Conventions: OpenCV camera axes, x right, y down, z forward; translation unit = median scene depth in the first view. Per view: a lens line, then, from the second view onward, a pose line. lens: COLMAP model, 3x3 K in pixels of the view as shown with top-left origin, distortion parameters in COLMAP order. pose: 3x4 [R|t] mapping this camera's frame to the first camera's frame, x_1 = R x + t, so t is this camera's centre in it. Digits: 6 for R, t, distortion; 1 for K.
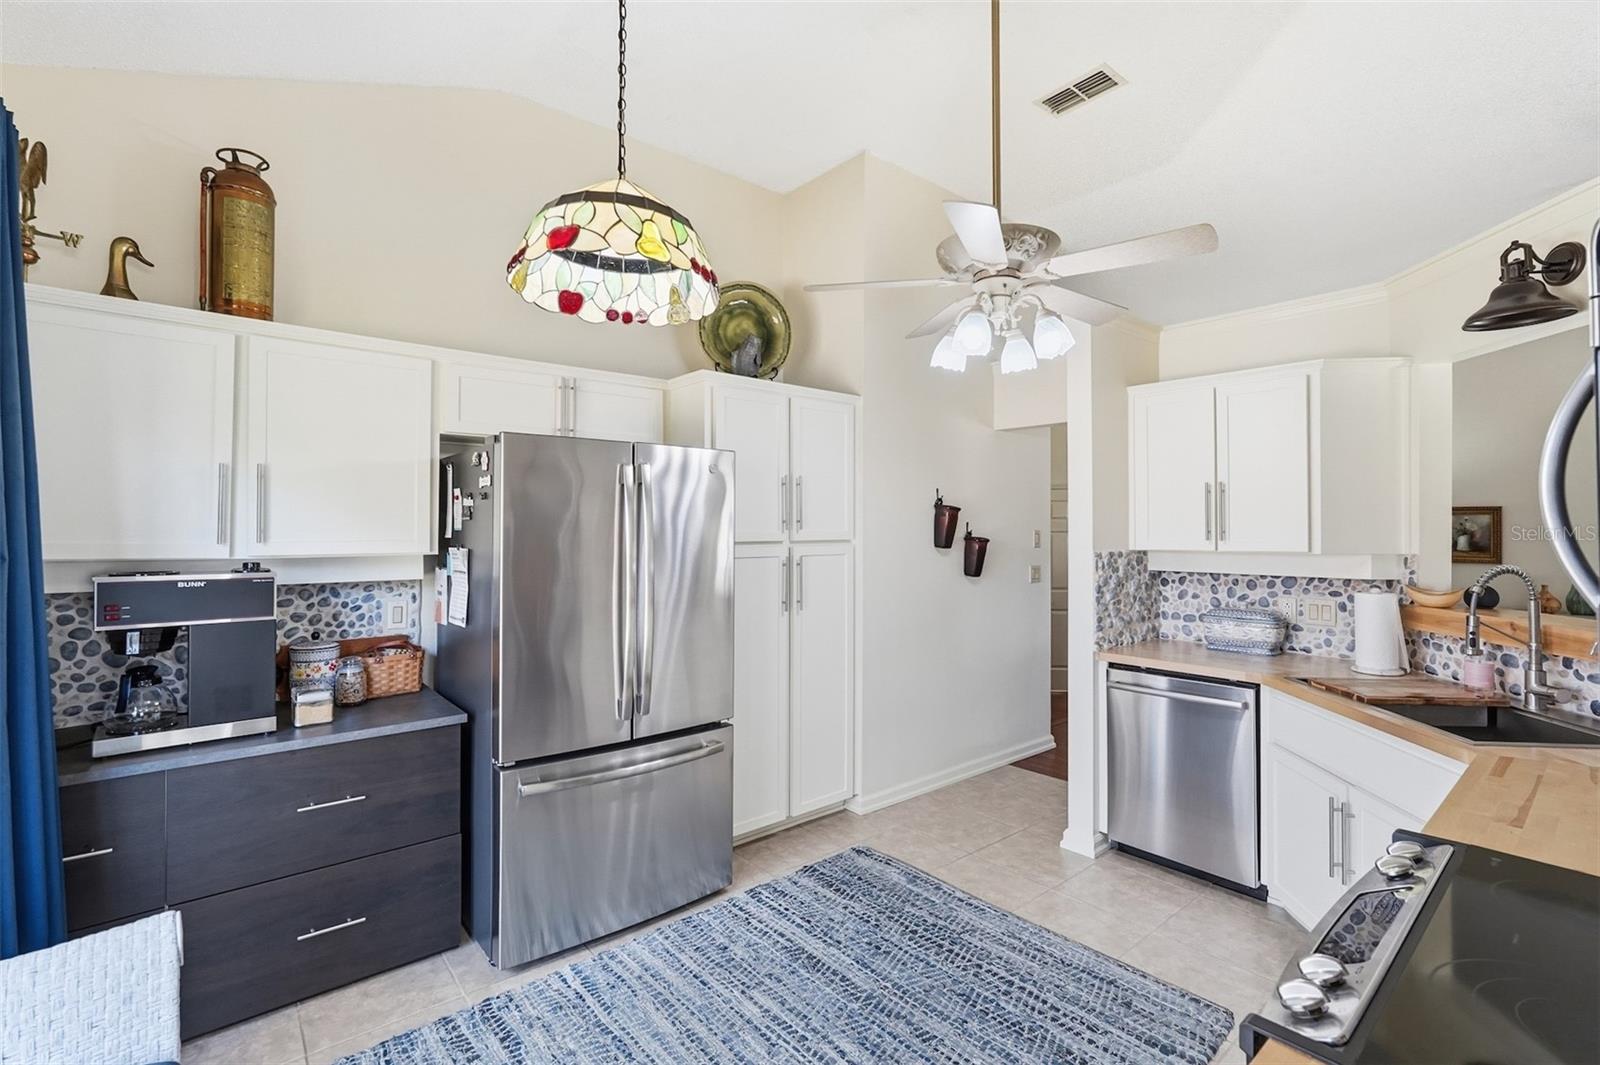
lens RADIAL K [[712.0, 0, 798.8], [0, 712.0, 528.0], [0, 0, 1]] dist [-0.011341, 0.006361]
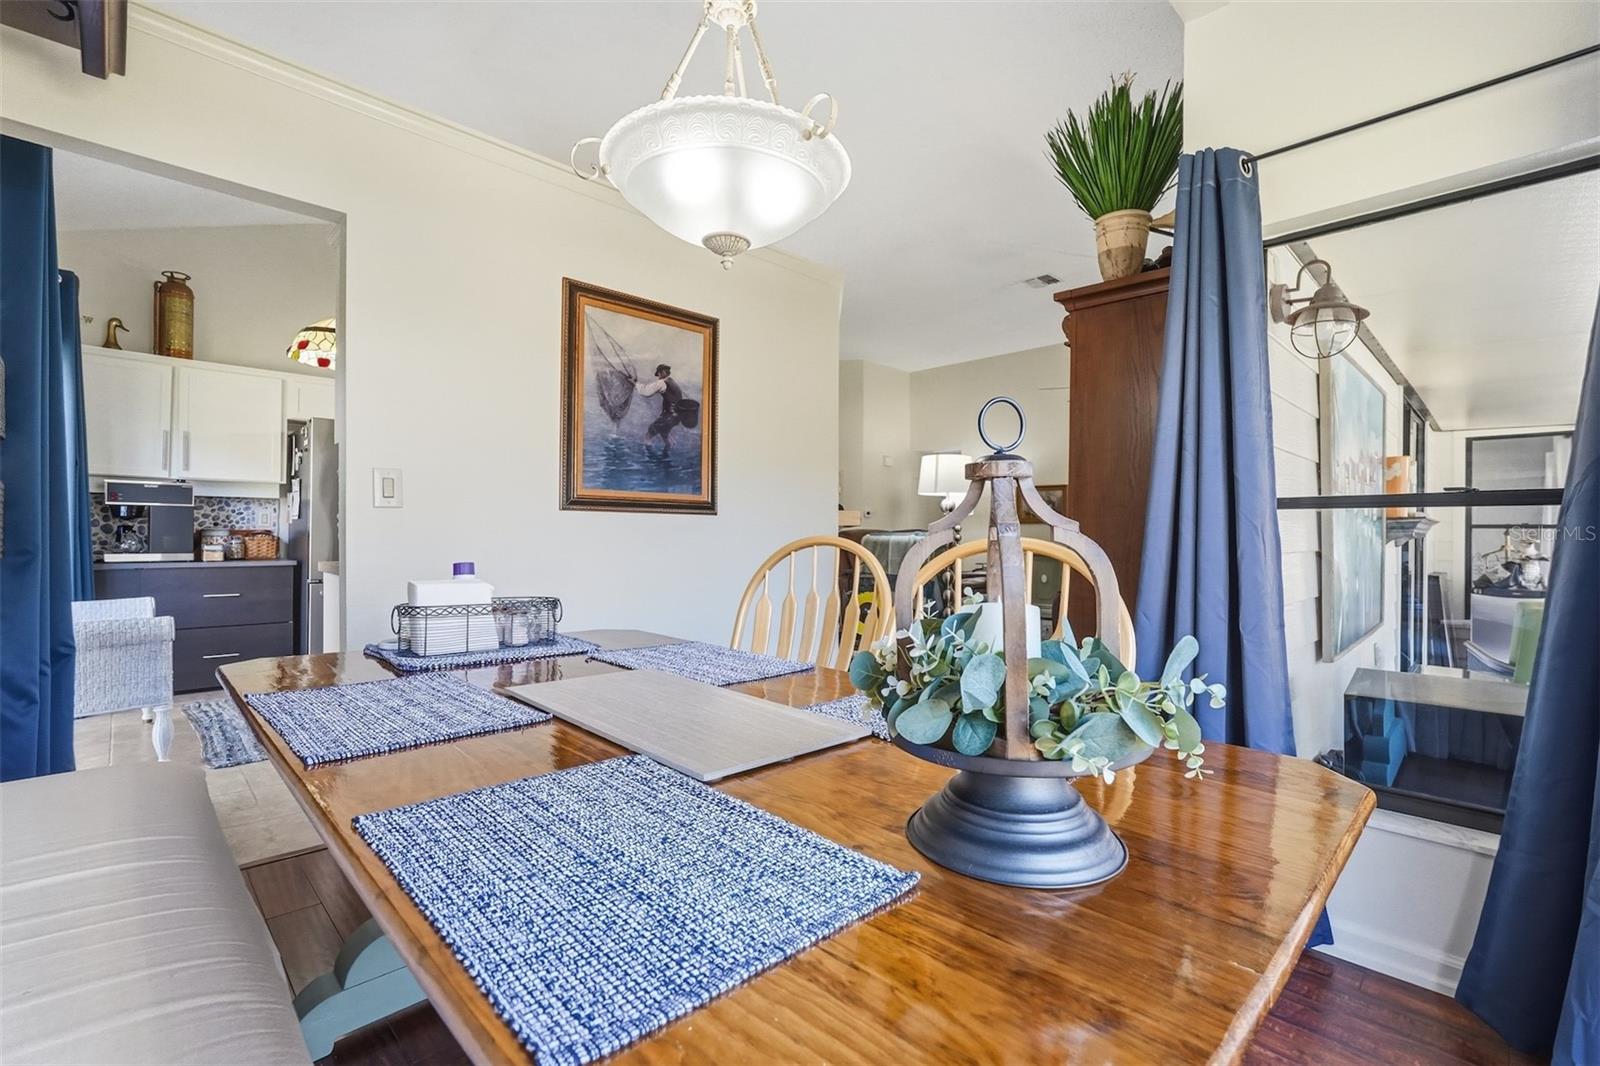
lens RADIAL K [[712.0, 0, 802.9], [0, 712.0, 534.3], [0, 0, 1]] dist [-0.011341, 0.006361]
pose [[0.997453, 0.006480, 0.071031, 0.356705], [-0.006806, 0.999967, 0.004344, 0.076202], [-0.071000, -0.004816, 0.997465, -0.476415]]
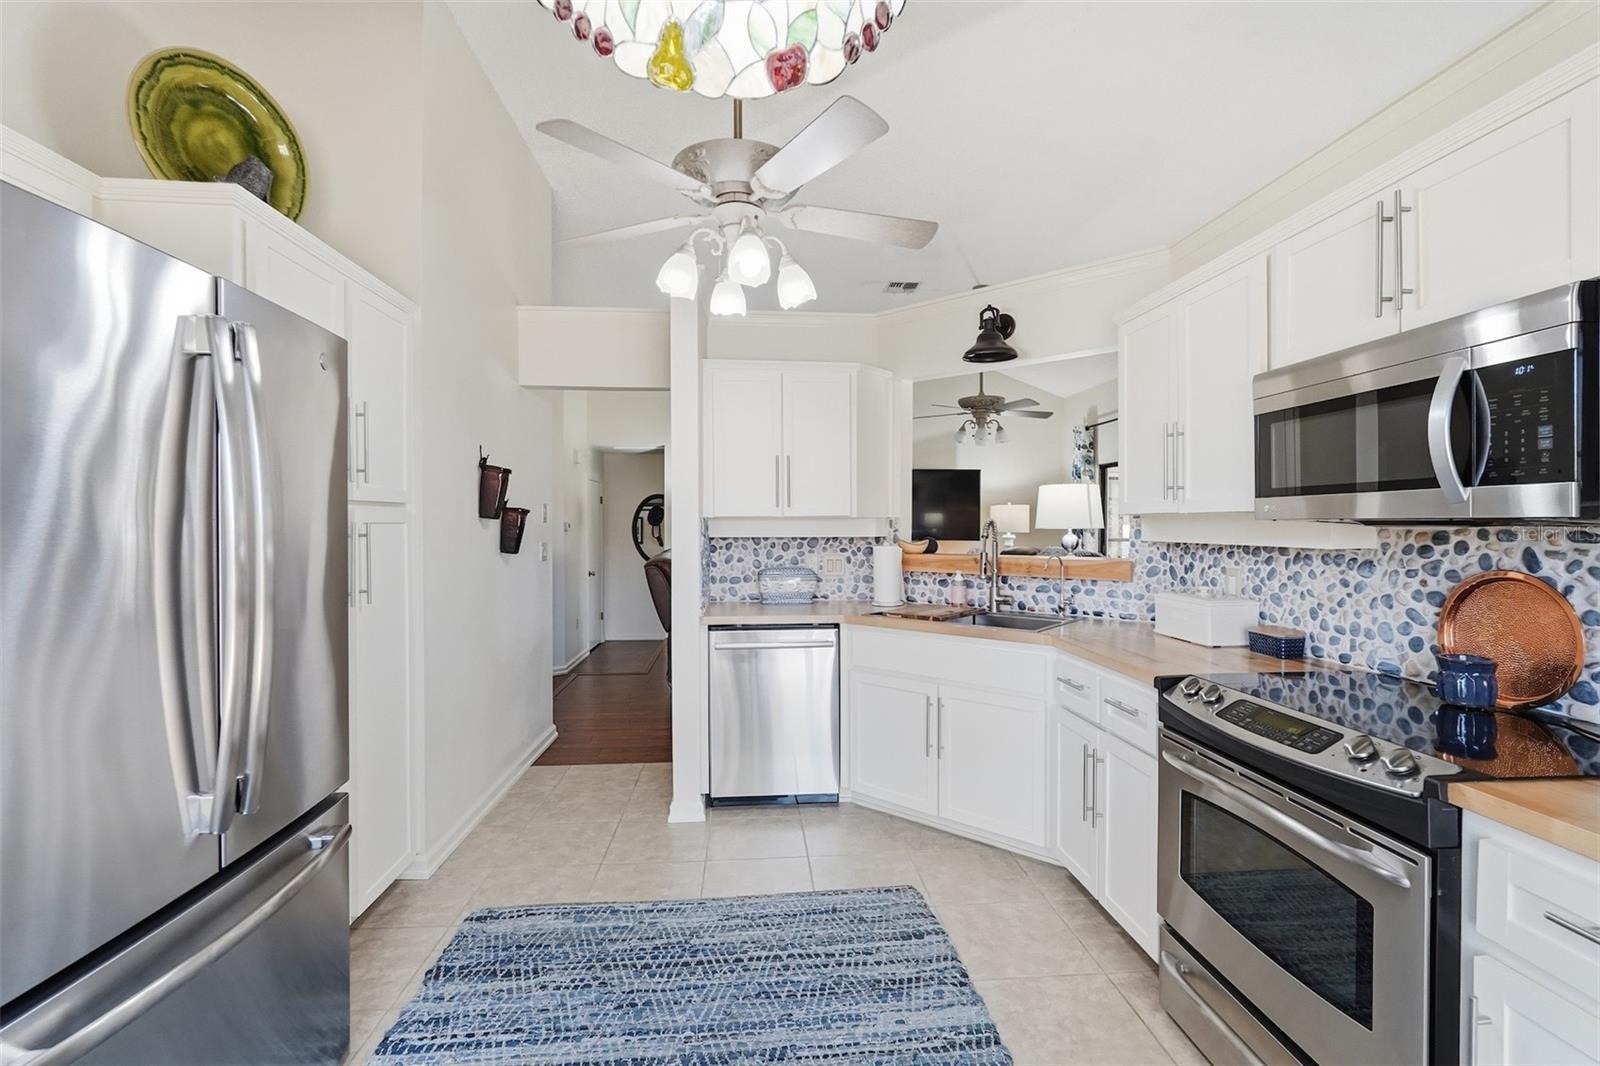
lens RADIAL K [[712.0, 0, 798.0], [0, 712.0, 530.4], [0, 0, 1]] dist [-0.011341, 0.006361]
pose [[0.582944, -0.007397, 0.812479, -0.425052], [-0.000094, 0.999958, 0.009171, 0.057553], [-0.812512, -0.005423, 0.582919, 0.400608]]
